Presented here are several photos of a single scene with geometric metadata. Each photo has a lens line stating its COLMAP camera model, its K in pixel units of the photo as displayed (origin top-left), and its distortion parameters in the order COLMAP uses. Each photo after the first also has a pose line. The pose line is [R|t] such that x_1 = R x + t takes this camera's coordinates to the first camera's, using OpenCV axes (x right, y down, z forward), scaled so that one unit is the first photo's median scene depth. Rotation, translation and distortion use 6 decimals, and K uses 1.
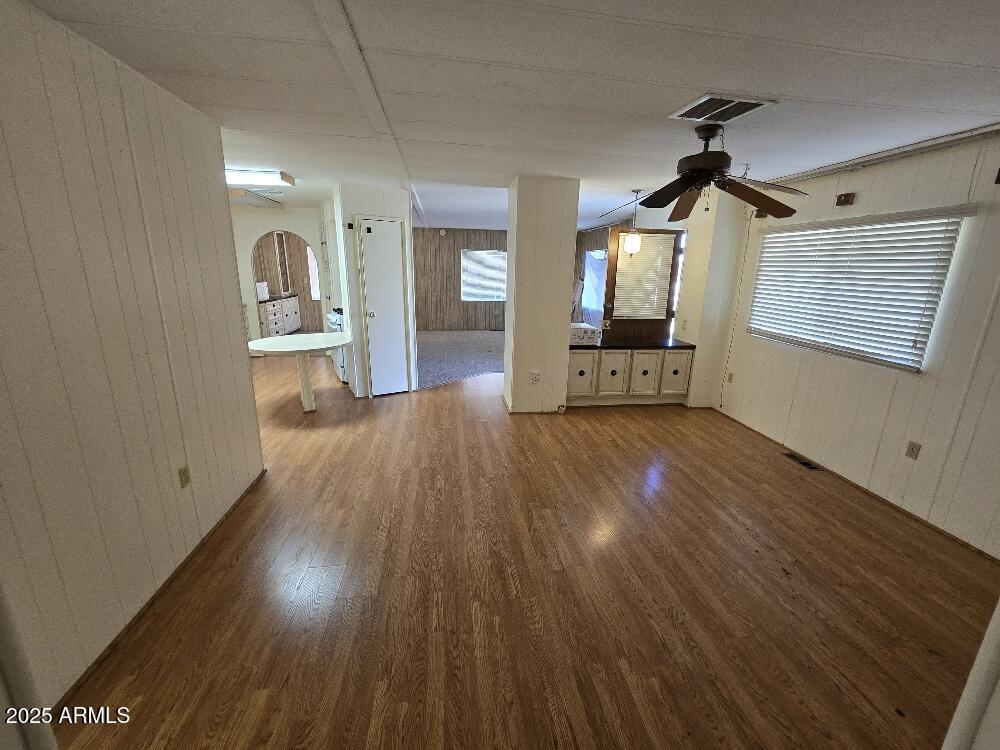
lens RADIAL K [[408.4, 0, 500.0], [0, 408.4, 375.0], [0, 0, 1]] dist [-0.001309, -0.000347]
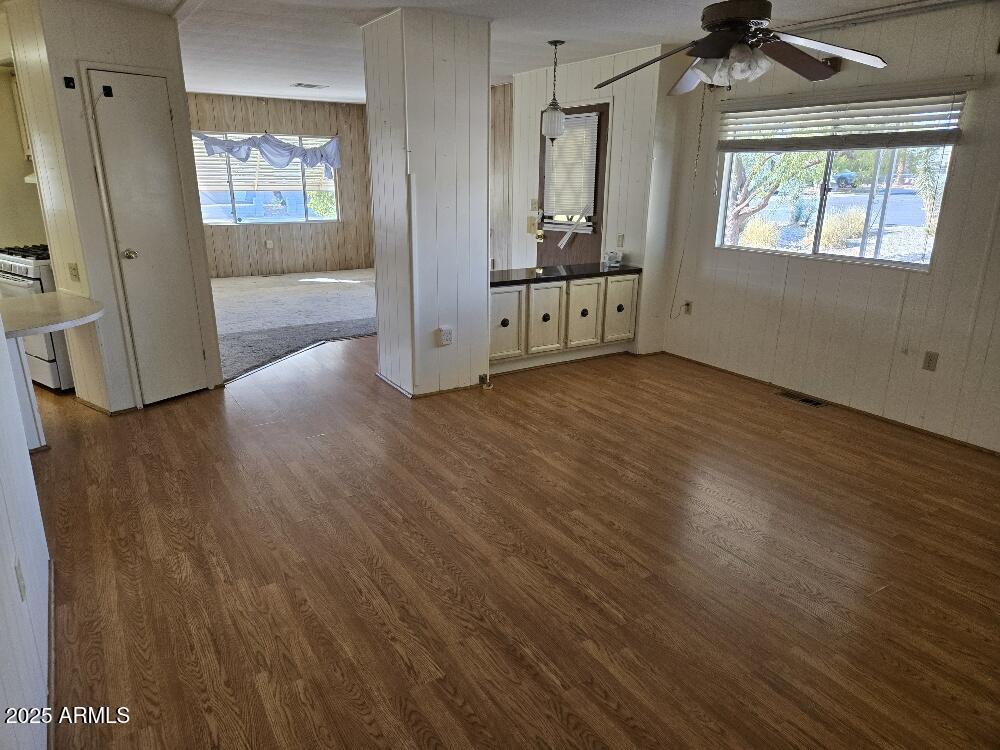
lens RADIAL K [[667.1, 0, 479.4], [0, 667.1, 378.6], [0, 0, 1]] dist [0.063594, -0.054332]
pose [[0.920776, -0.133072, 0.366692, -0.307002], [0.115011, 0.990839, 0.070779, 0.004912], [-0.372752, -0.022997, 0.927646, 0.005218]]
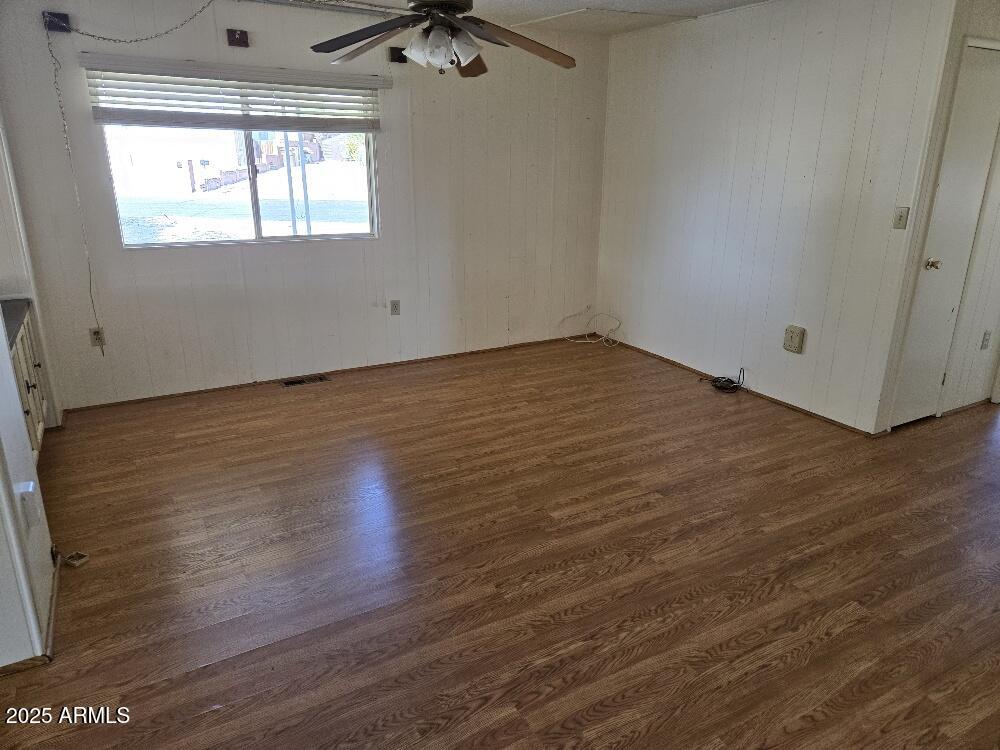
lens RADIAL K [[670.8, 0, 507.4], [0, 670.8, 372.9], [0, 0, 1]] dist [0.074822, -0.053546]
pose [[-0.375643, -0.315152, 0.871534, -0.540116], [0.217553, 0.884141, 0.413479, -0.252366], [-0.900868, 0.344926, -0.263559, 0.927236]]
